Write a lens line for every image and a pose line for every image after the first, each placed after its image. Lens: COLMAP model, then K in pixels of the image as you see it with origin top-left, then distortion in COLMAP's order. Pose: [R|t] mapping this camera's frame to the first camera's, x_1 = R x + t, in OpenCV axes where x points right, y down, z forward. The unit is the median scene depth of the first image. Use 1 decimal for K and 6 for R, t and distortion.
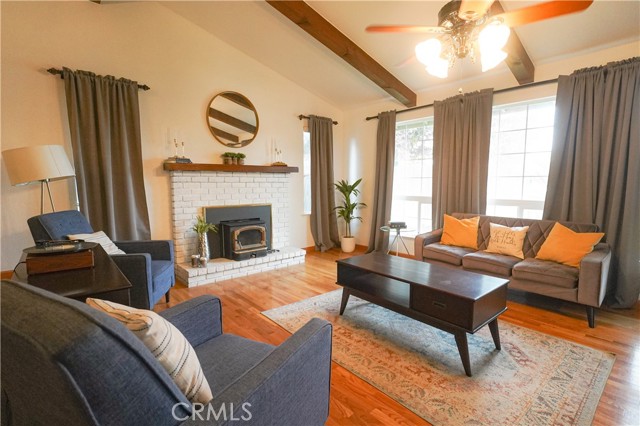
lens RADIAL K [[311.5, 0, 321.0], [0, 311.5, 217.7], [0, 0, 1]] dist [-0.015046, 0.004972]
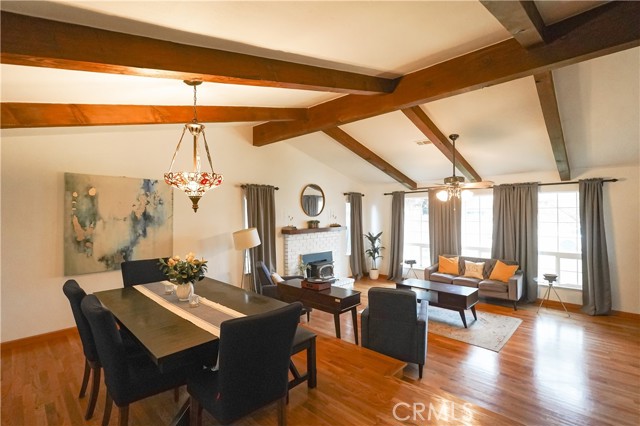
lens RADIAL K [[311.5, 0, 320.6], [0, 311.5, 211.9], [0, 0, 1]] dist [-0.015046, 0.004972]
pose [[0.994359, -0.007519, 0.105802, -0.503081], [0.019146, 0.993823, -0.109310, -0.085242], [-0.104327, 0.110719, 0.988361, -0.770135]]
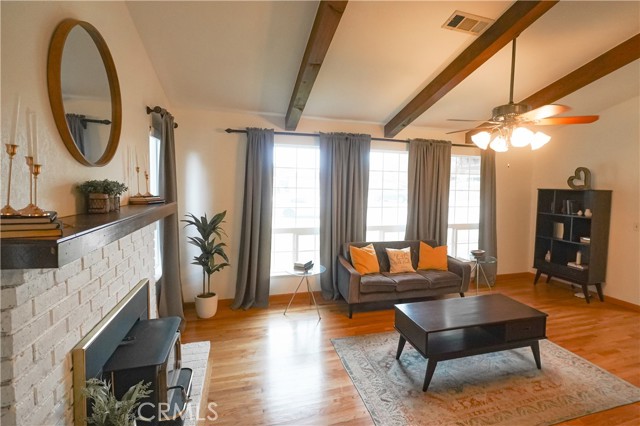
lens RADIAL K [[311.5, 0, 341.1], [0, 311.5, 208.0], [0, 0, 1]] dist [-0.015046, 0.004972]
pose [[0.390045, -0.059853, 0.918848, -0.634762], [0.083622, 0.996064, 0.029386, -0.192003], [-0.916991, 0.065374, 0.393515, 0.681064]]
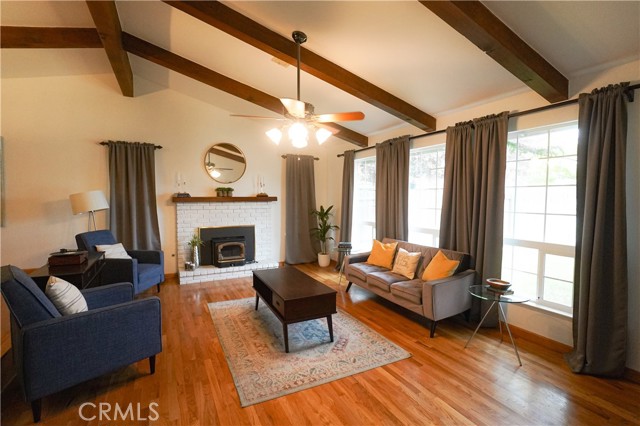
lens RADIAL K [[311.5, 0, 321.6], [0, 311.5, 216.1], [0, 0, 1]] dist [-0.015046, 0.004972]
pose [[0.970919, 0.016682, -0.238826, 0.545024], [-0.027948, 0.998647, -0.043863, -0.044715], [0.237771, 0.049262, 0.970071, -0.243613]]
